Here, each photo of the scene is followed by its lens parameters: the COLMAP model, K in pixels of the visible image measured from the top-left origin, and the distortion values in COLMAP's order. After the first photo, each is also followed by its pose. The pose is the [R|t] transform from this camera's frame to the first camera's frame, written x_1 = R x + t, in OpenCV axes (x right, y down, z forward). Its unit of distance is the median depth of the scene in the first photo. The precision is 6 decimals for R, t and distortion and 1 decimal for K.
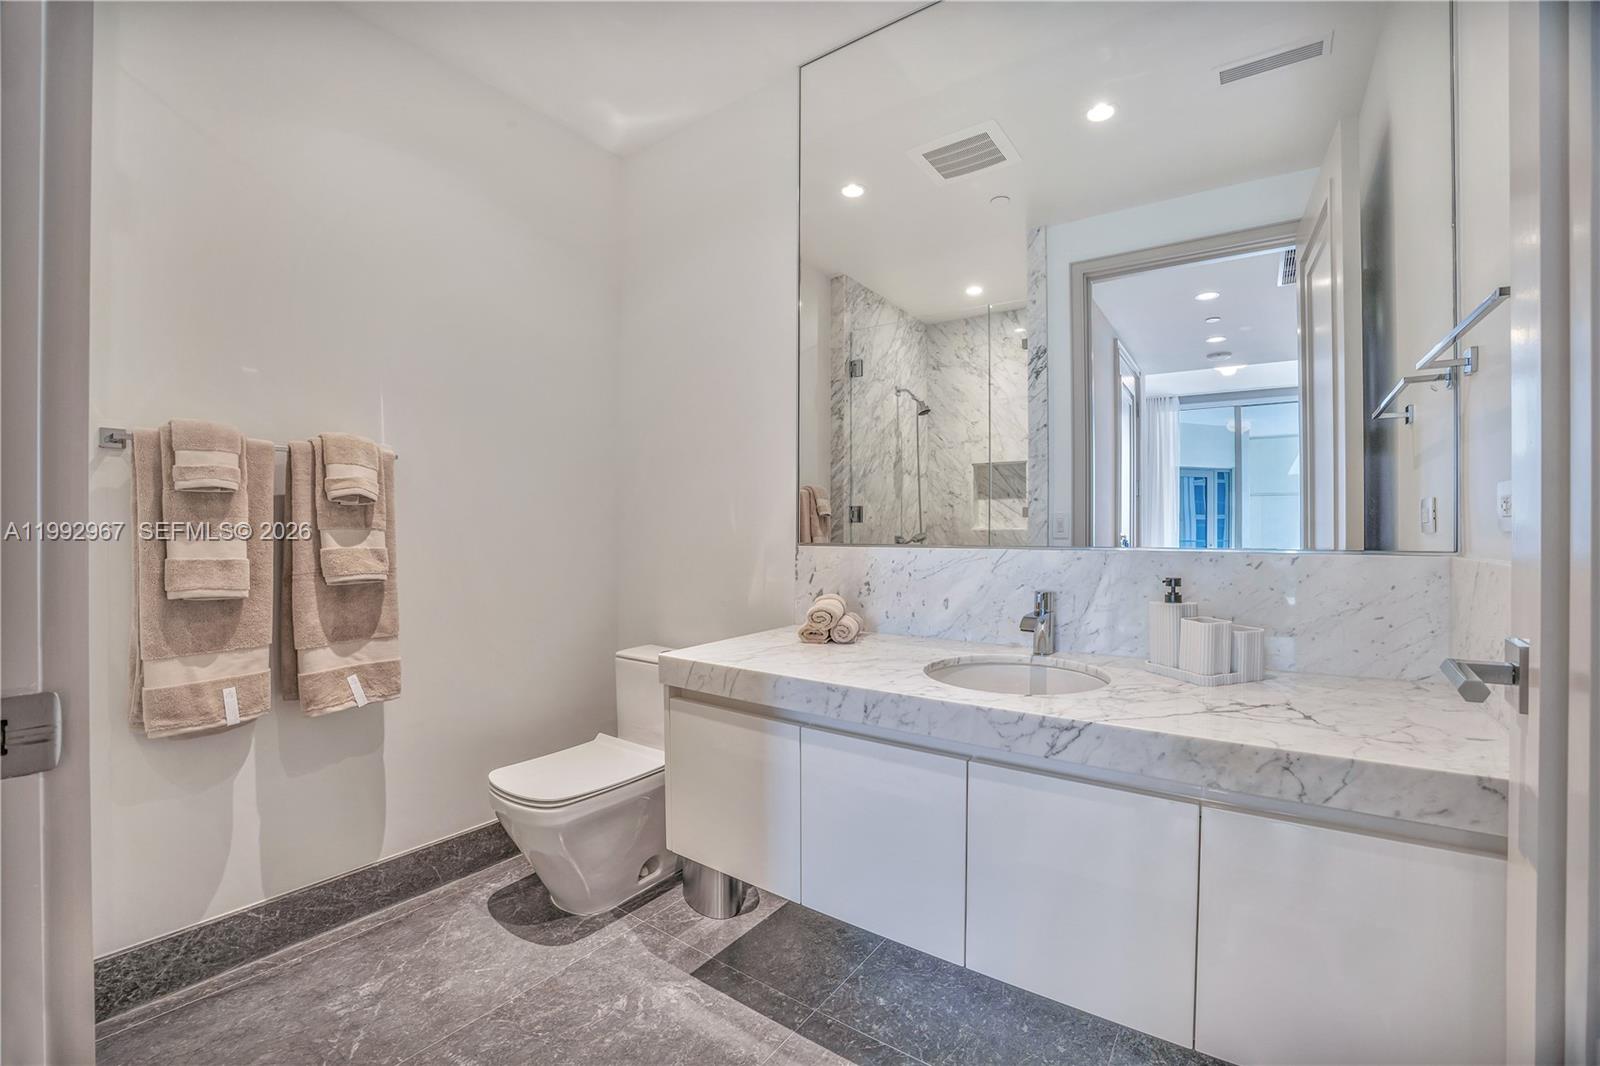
lens RADIAL K [[639.4, 0, 737.8], [0, 639.4, 534.6], [0, 0, 1]] dist [-0.065331, 0.009309]
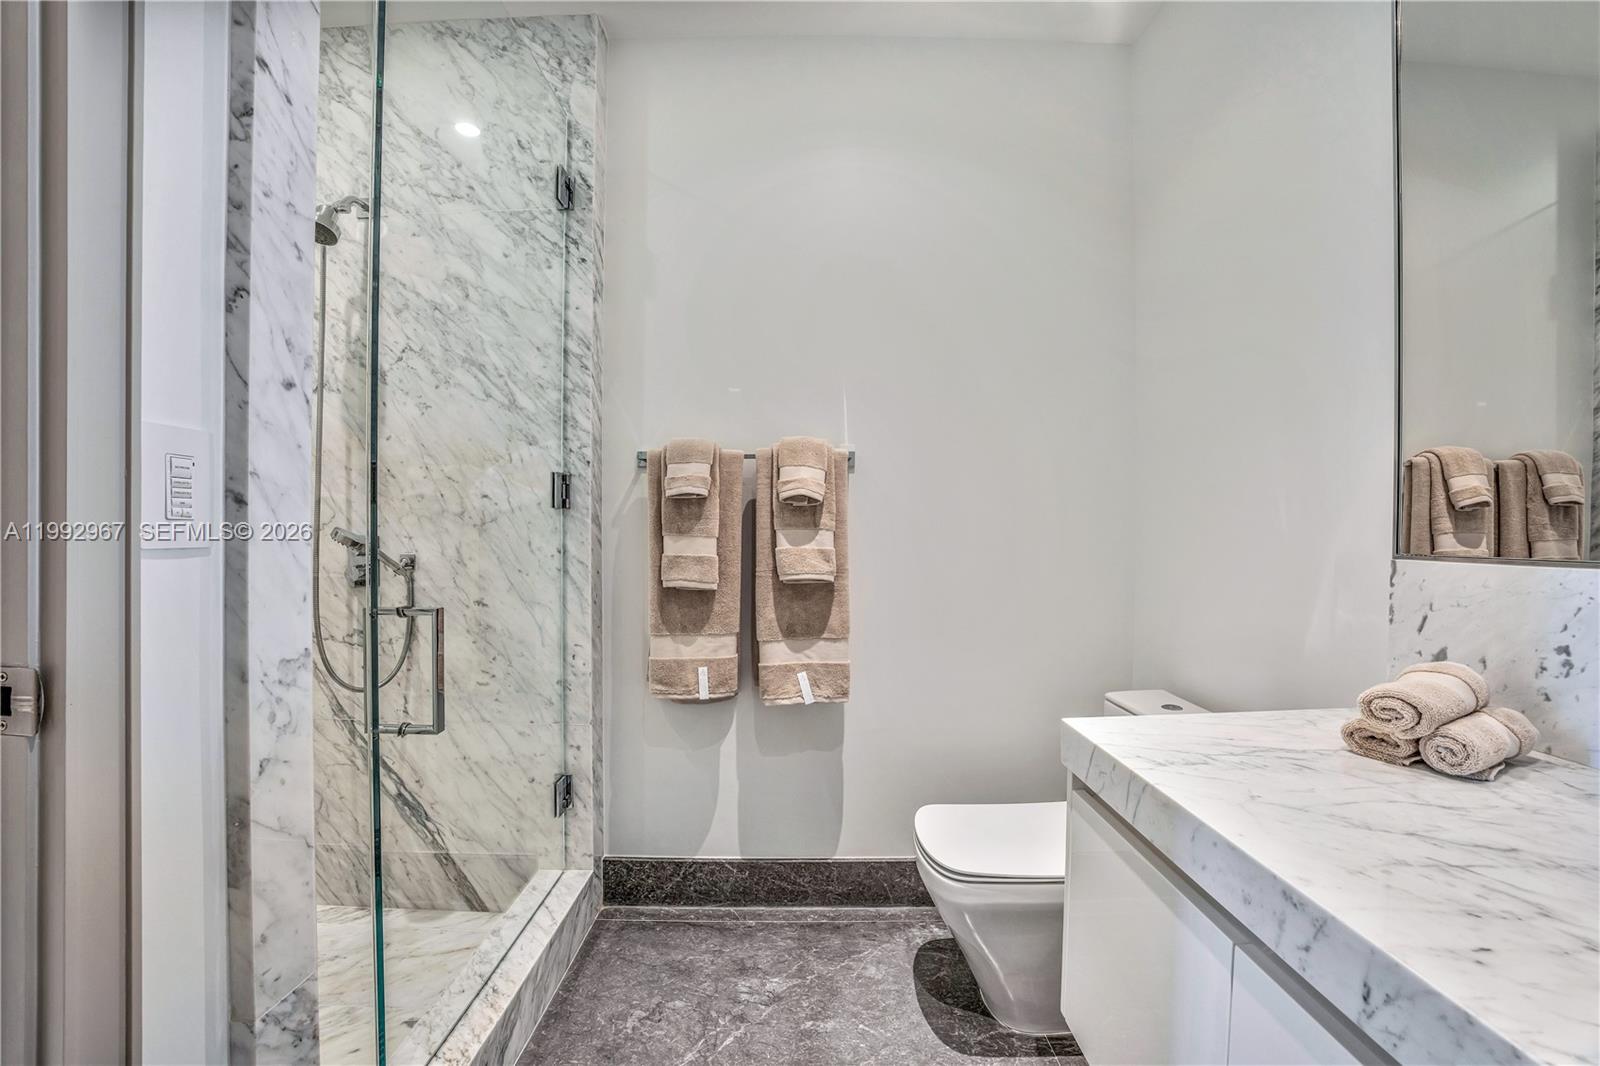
lens RADIAL K [[639.4, 0, 737.8], [0, 639.4, 534.6], [0, 0, 1]] dist [-0.065331, 0.009309]
pose [[0.642787, 0.004358, -0.766032, 0.120440], [-0.004980, 0.999986, 0.001510, -0.001338], [0.766029, 0.002844, 0.642800, 0.254349]]
